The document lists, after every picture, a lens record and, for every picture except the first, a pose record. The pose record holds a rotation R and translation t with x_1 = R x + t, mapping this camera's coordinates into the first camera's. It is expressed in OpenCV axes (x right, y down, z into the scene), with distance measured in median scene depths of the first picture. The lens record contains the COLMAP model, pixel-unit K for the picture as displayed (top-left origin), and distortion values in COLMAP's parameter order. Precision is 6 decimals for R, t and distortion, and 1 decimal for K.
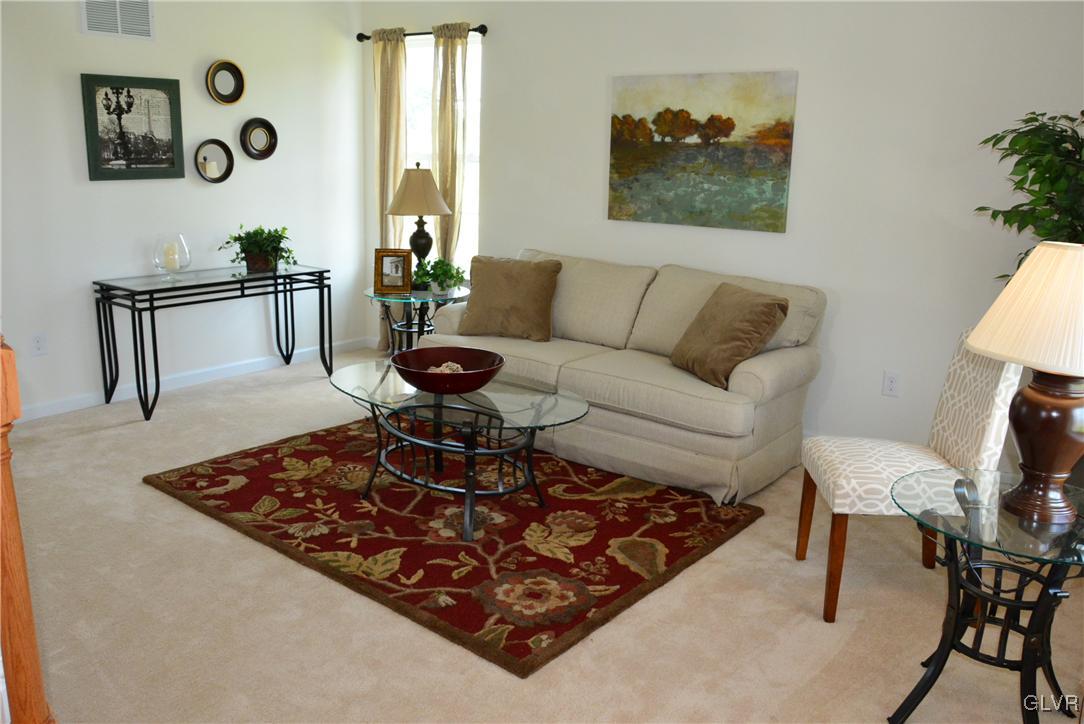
lens RADIAL K [[897.1, 0, 548.2], [0, 897.1, 362.9], [0, 0, 1]] dist [-0.026204, -0.006000]
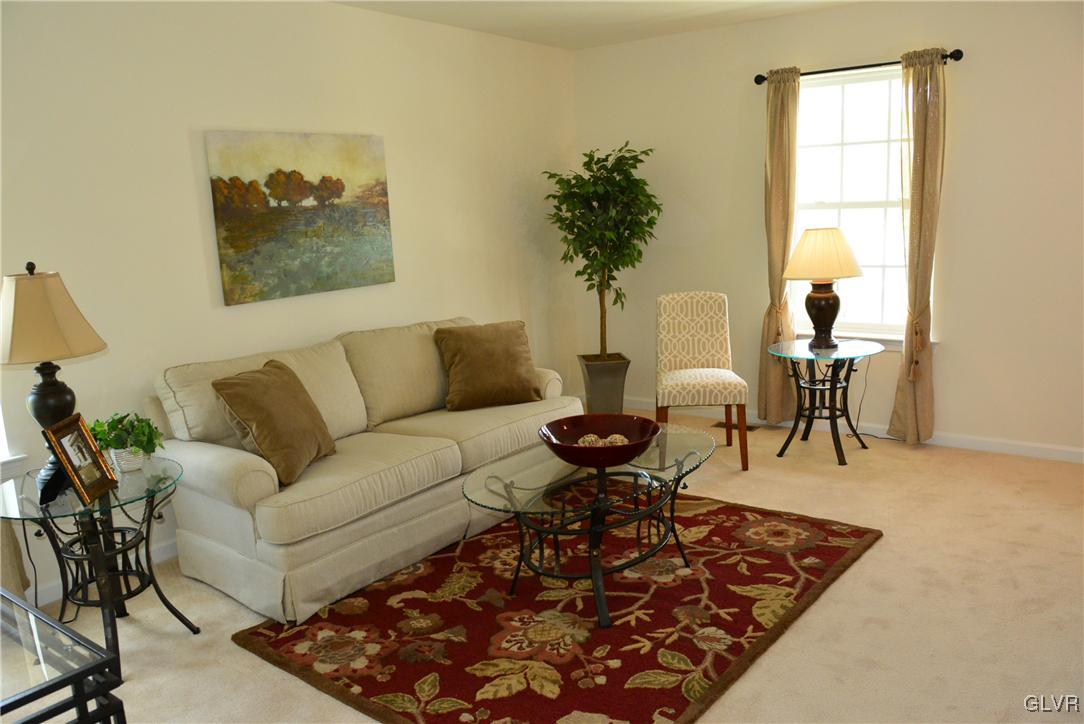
lens RADIAL K [[843.1, 0, 548.7], [0, 843.1, 364.5], [0, 0, 1]] dist [-0.032170, -0.004636]
pose [[-0.008499, -0.213977, 0.976802, -0.732989], [0.278076, 0.937801, 0.207854, -0.202276], [-0.960522, 0.273391, 0.051531, 0.756425]]
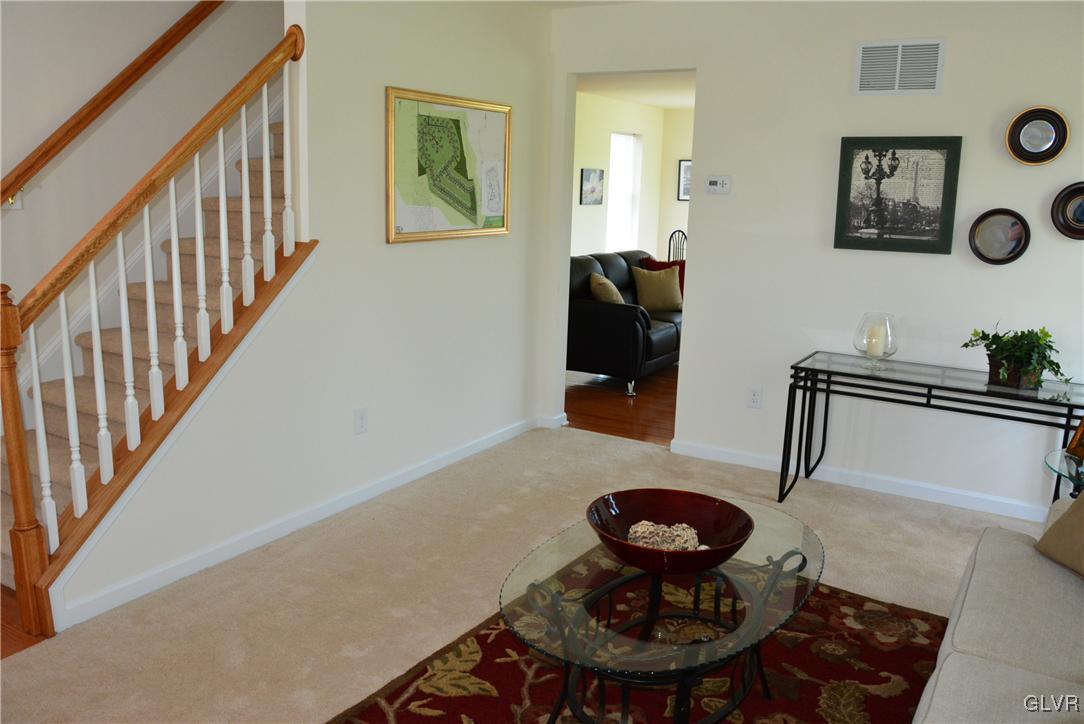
lens RADIAL K [[877.4, 0, 541.7], [0, 877.4, 359.4], [0, 0, 1]] dist [-0.010235, -0.004711]
pose [[0.089673, 0.178448, -0.979855, 0.399745], [-0.261776, 0.953451, 0.149682, -0.149322], [0.960954, 0.243080, 0.132212, 0.603216]]
